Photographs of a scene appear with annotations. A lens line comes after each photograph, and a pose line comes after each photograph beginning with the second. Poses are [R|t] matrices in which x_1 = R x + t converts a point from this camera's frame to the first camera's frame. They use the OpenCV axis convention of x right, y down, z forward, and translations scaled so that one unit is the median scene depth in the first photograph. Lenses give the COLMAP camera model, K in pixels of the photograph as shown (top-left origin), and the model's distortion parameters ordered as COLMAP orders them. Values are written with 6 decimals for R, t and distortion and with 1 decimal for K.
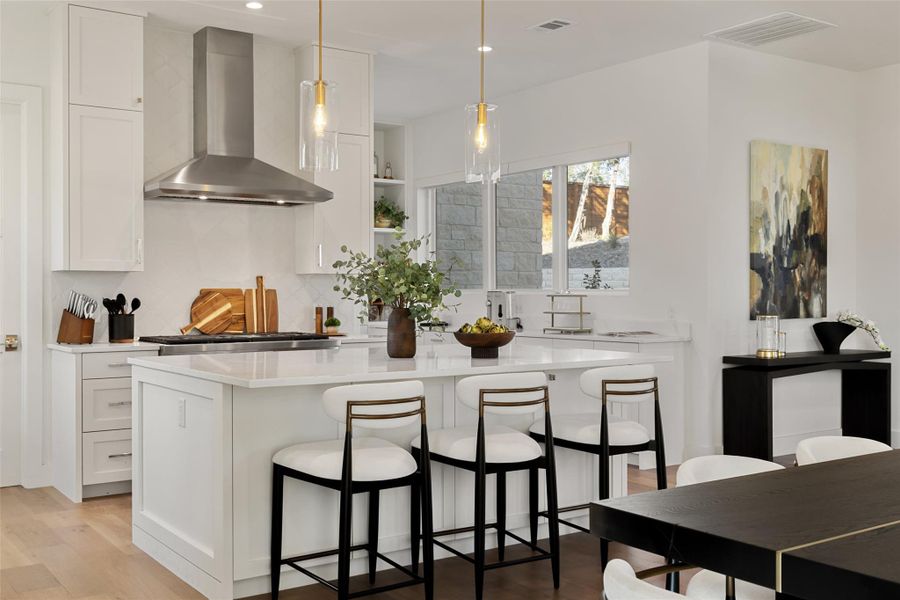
lens RADIAL K [[941.3, 0, 451.0], [0, 941.3, 298.1], [0, 0, 1]] dist [0.006134, 0.000000]
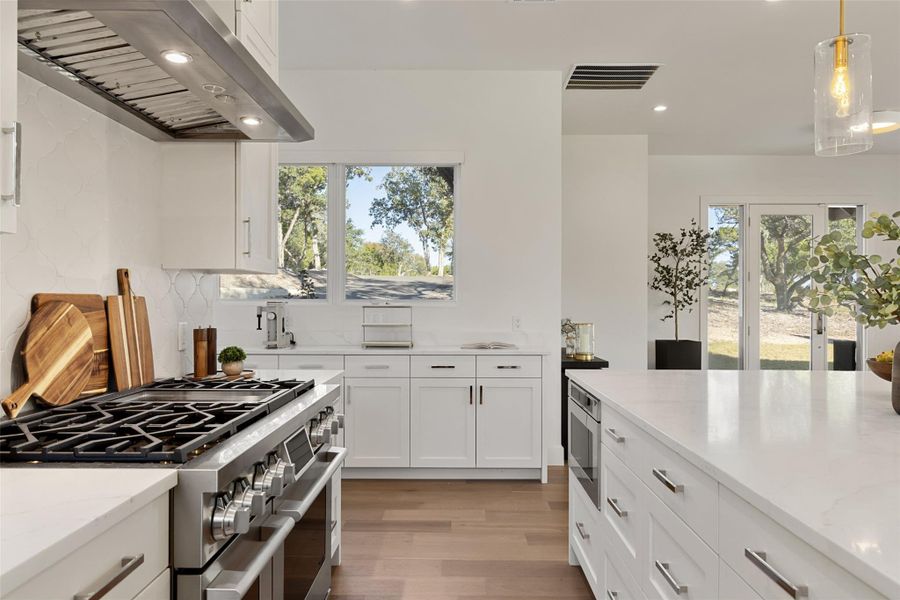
lens RADIAL K [[640.5, 0, 465.2], [0, 640.5, 302.8], [0, 0, 1]] dist [-0.005054, -0.000330]
pose [[0.564324, 0.000378, 0.825553, -0.375898], [0.000300, 1.000000, -0.000664, -0.005866], [-0.825553, 0.000623, 0.564324, 0.672697]]
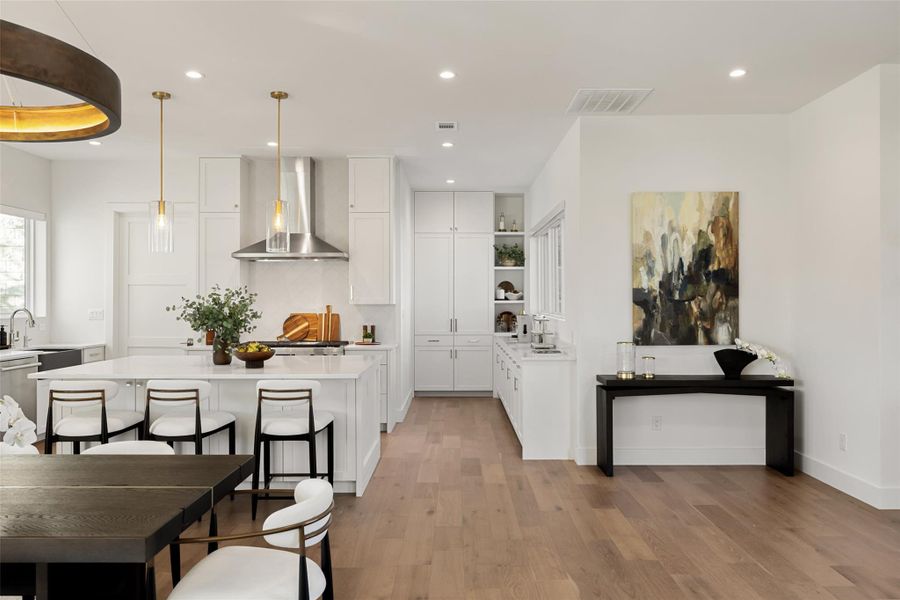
lens RADIAL K [[659.0, 0, 455.3], [0, 659.0, 297.4], [0, 0, 1]] dist [0.004109, 0.002423]
pose [[0.820877, -0.000476, -0.571104, 0.619000], [-0.004038, 0.999970, -0.006636, -0.030699], [0.571090, 0.007754, 0.820851, 0.202801]]
